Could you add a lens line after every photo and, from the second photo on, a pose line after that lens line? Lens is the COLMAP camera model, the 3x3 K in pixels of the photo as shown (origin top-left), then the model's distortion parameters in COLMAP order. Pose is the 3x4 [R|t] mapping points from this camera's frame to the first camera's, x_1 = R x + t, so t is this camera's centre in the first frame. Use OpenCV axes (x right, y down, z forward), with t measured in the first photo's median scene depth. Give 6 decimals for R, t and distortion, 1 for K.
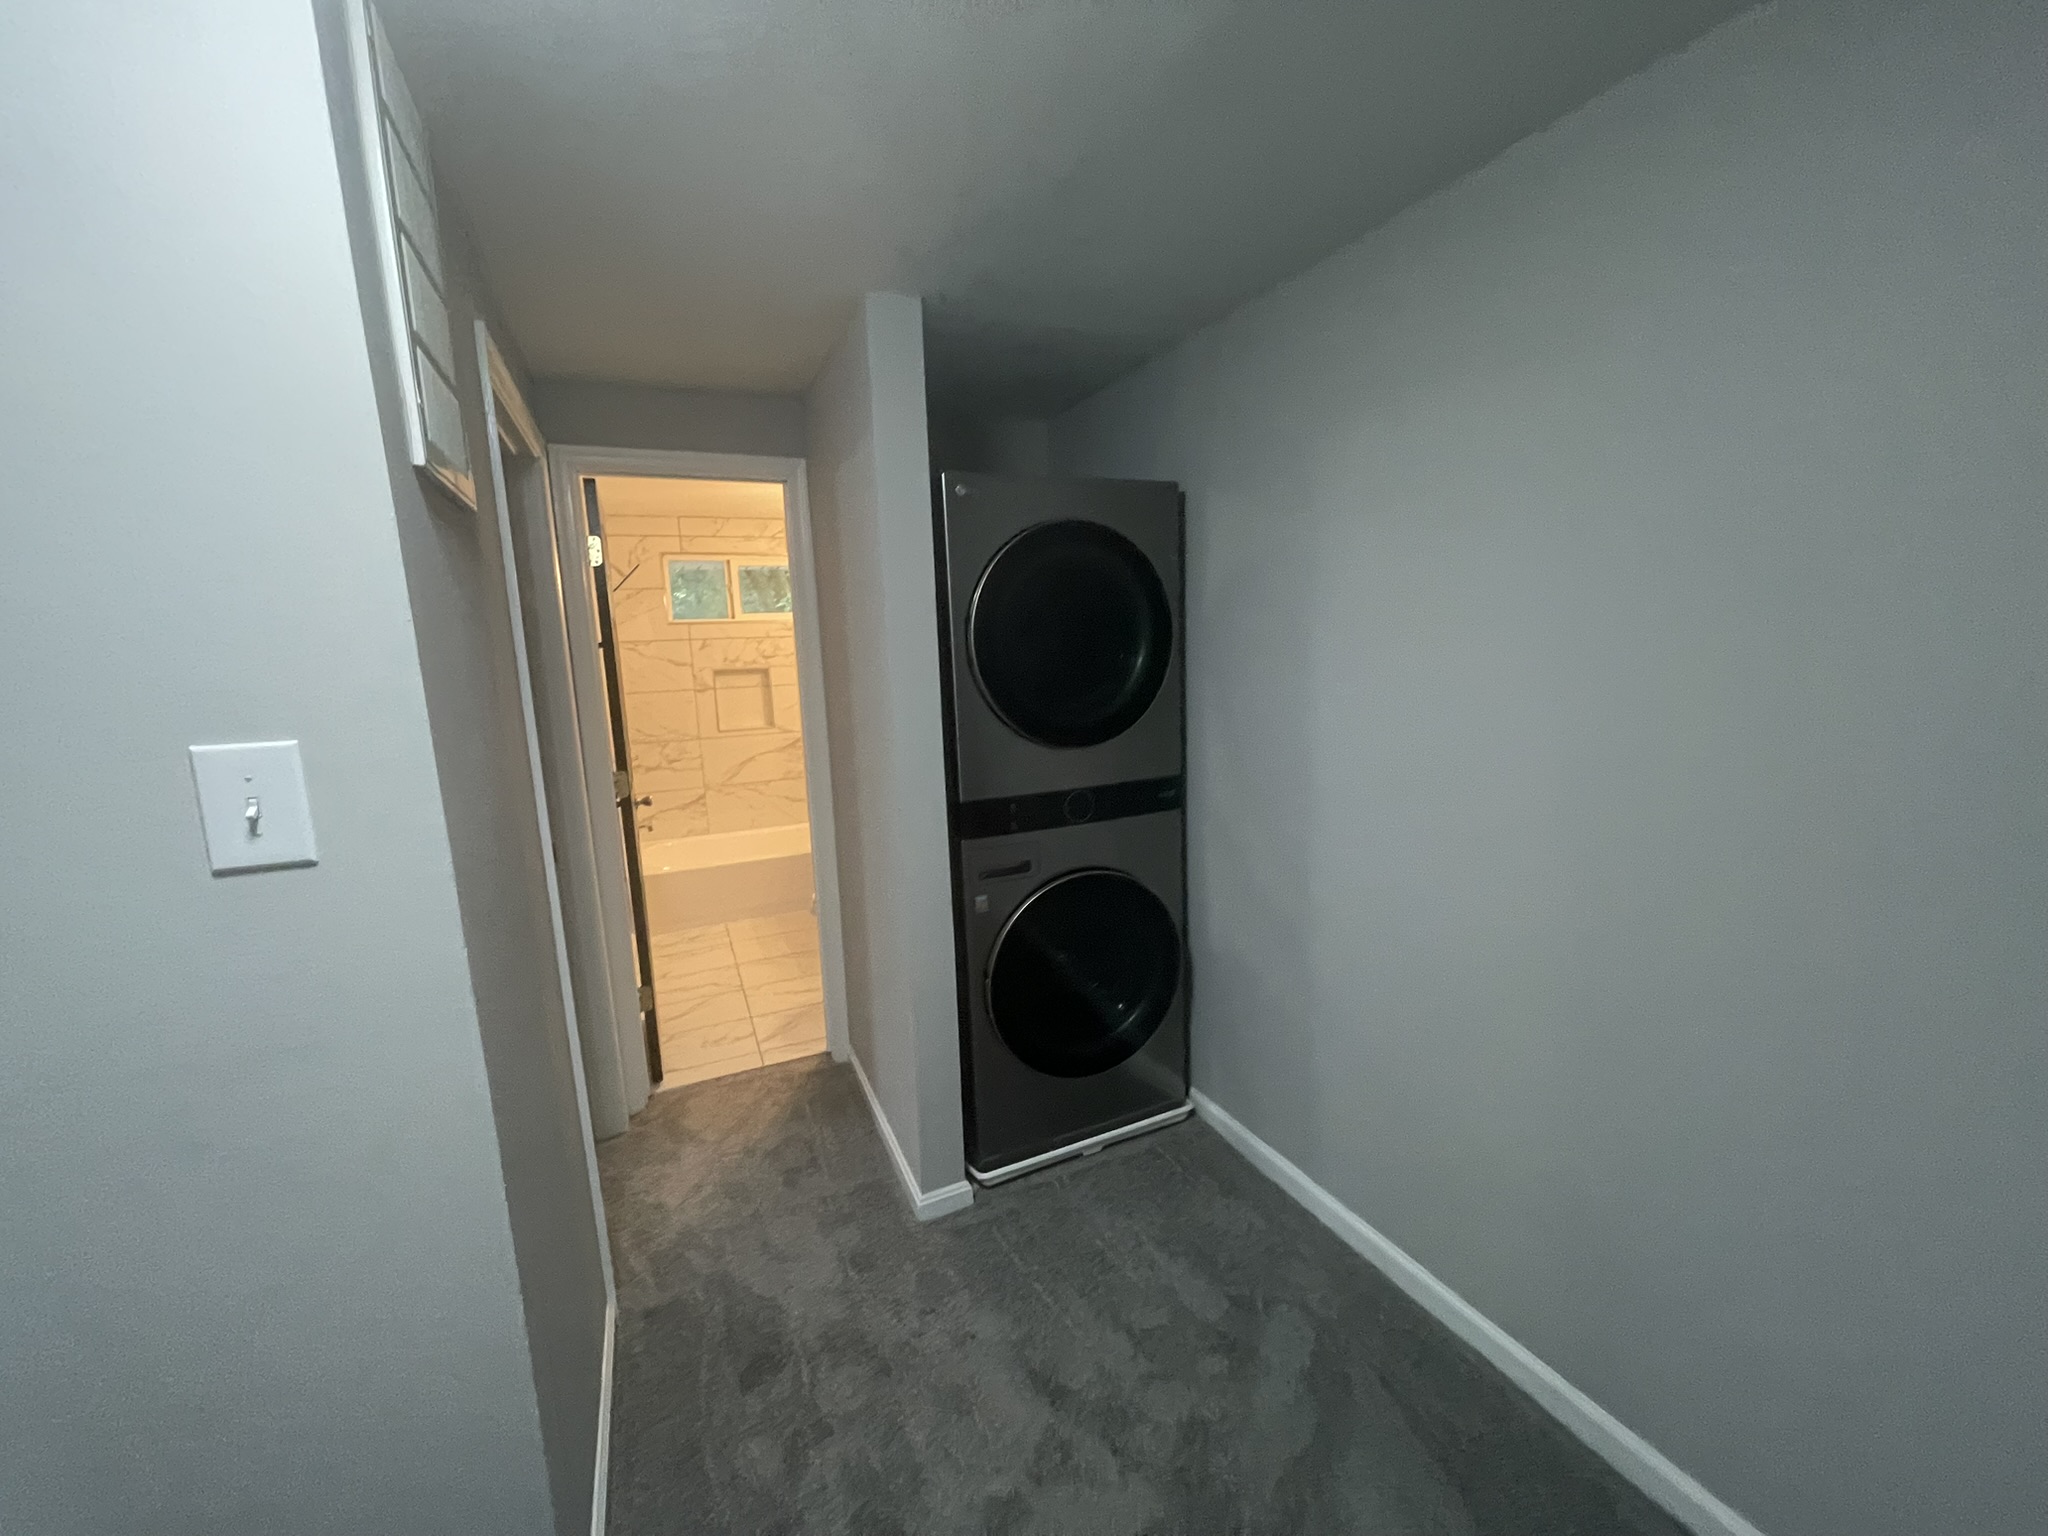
lens RADIAL K [[828.4, 0, 1024.1], [0, 828.4, 767.4], [0, 0, 1]] dist [-0.003104, 0.001198]
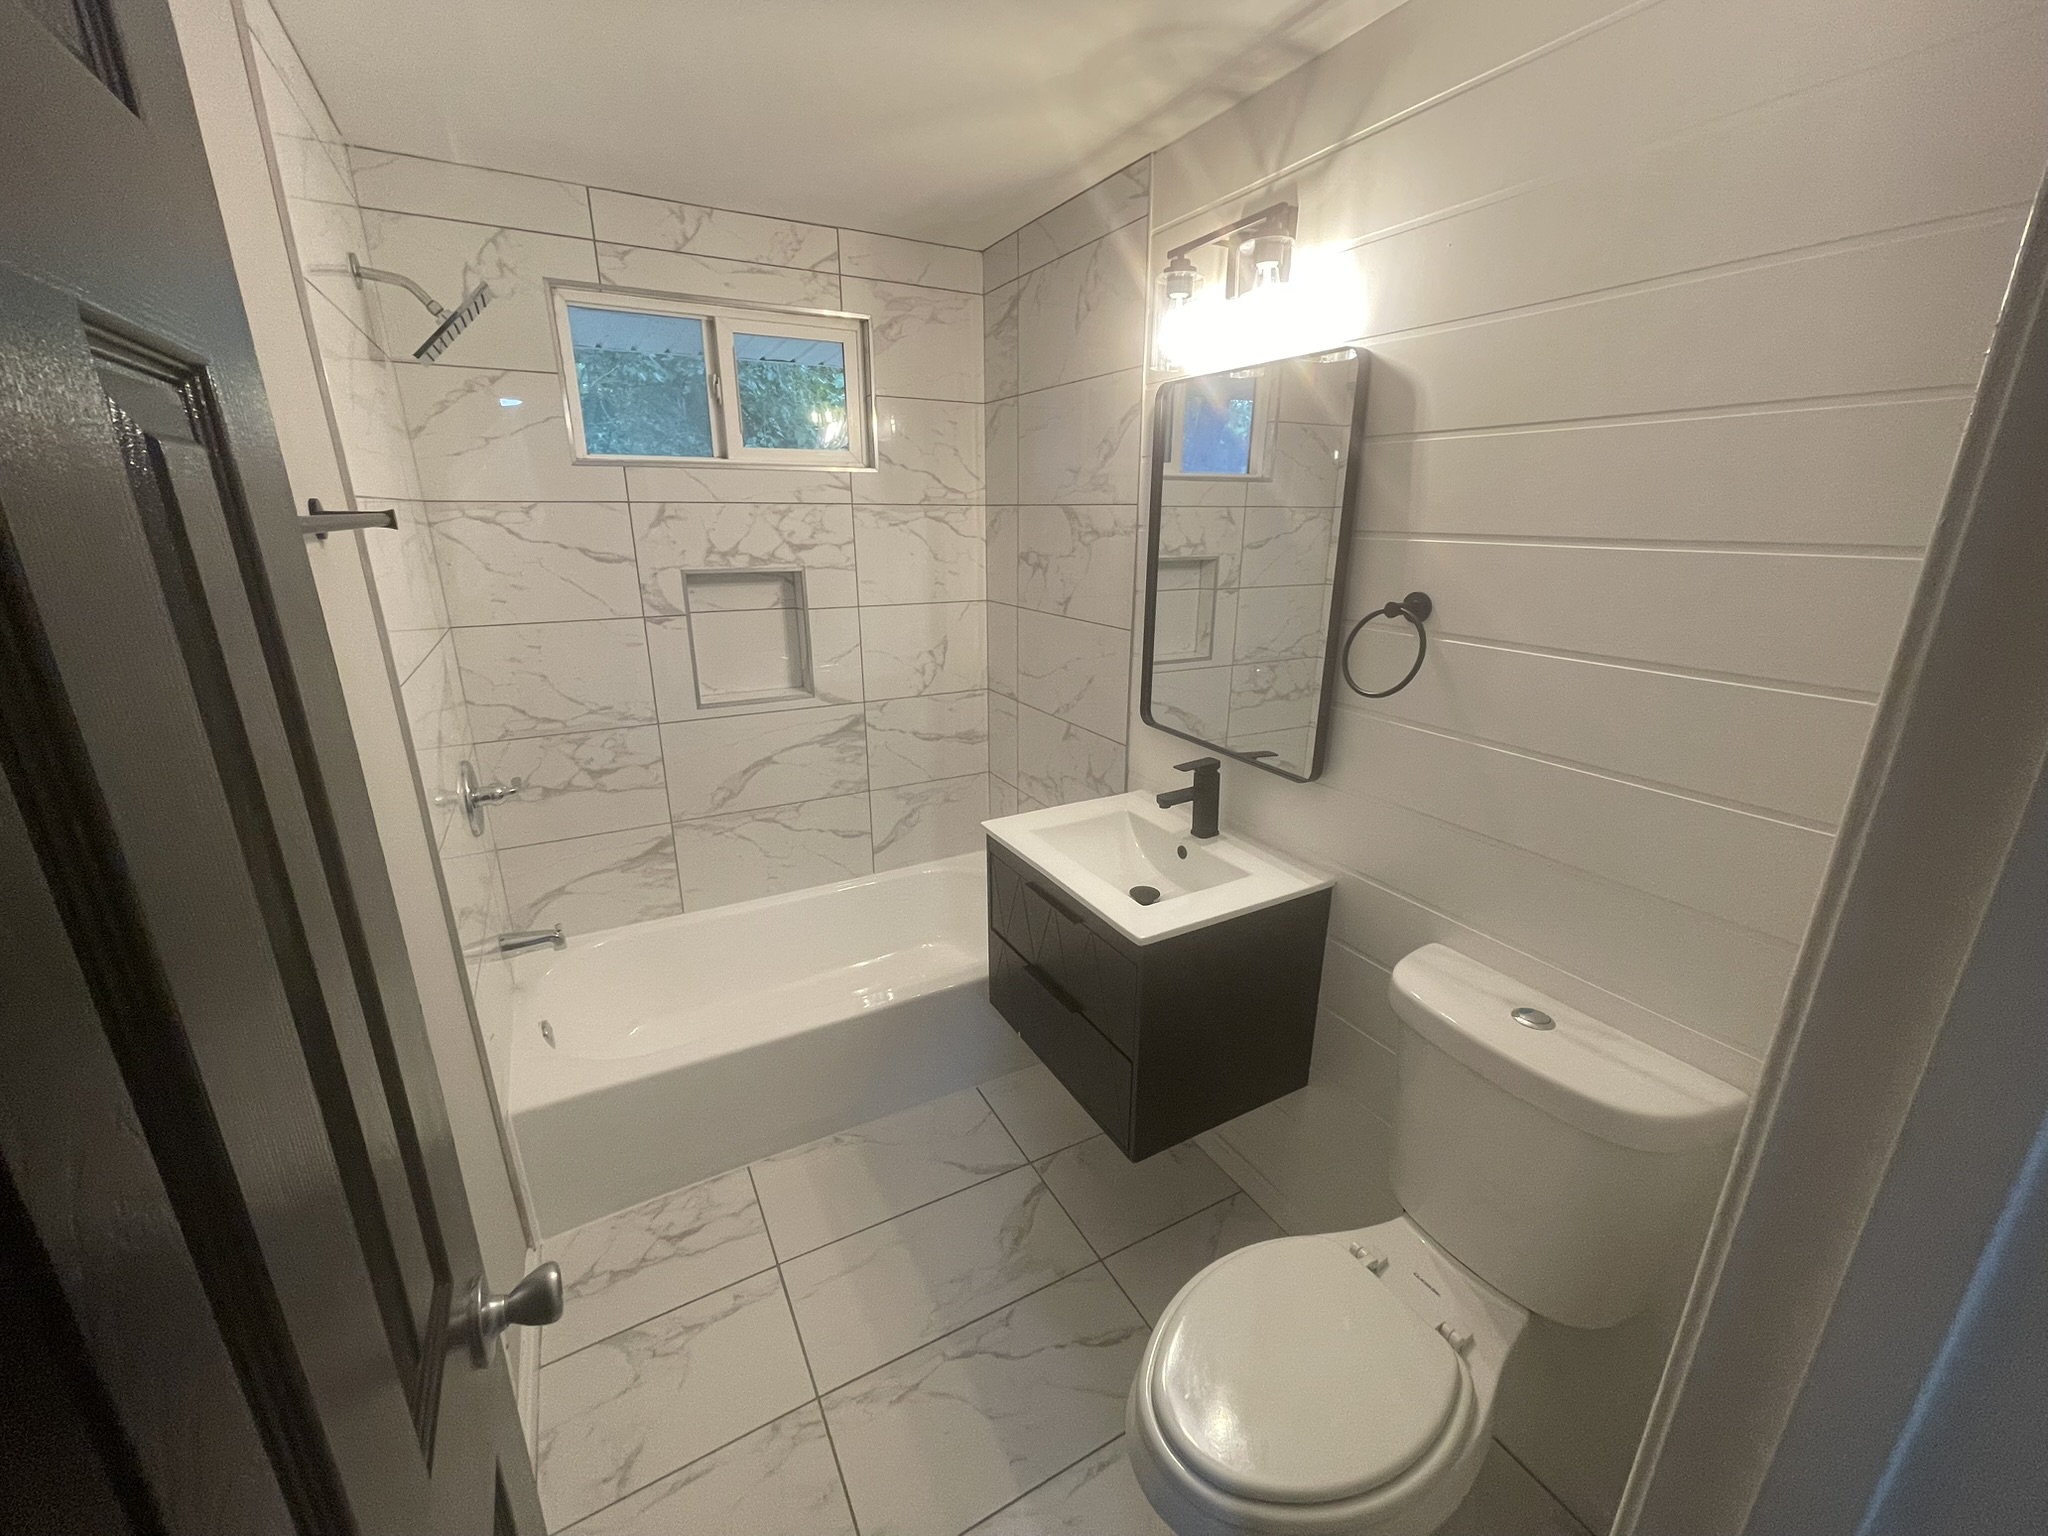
lens RADIAL K [[828.4, 0, 1028.5], [0, 828.4, 769.0], [0, 0, 1]] dist [-0.003104, 0.001198]
pose [[0.995420, 0.014253, 0.094532, -0.227258], [-0.028328, 0.988390, 0.149275, -0.084246], [-0.091307, -0.151270, 0.984267, 0.516495]]
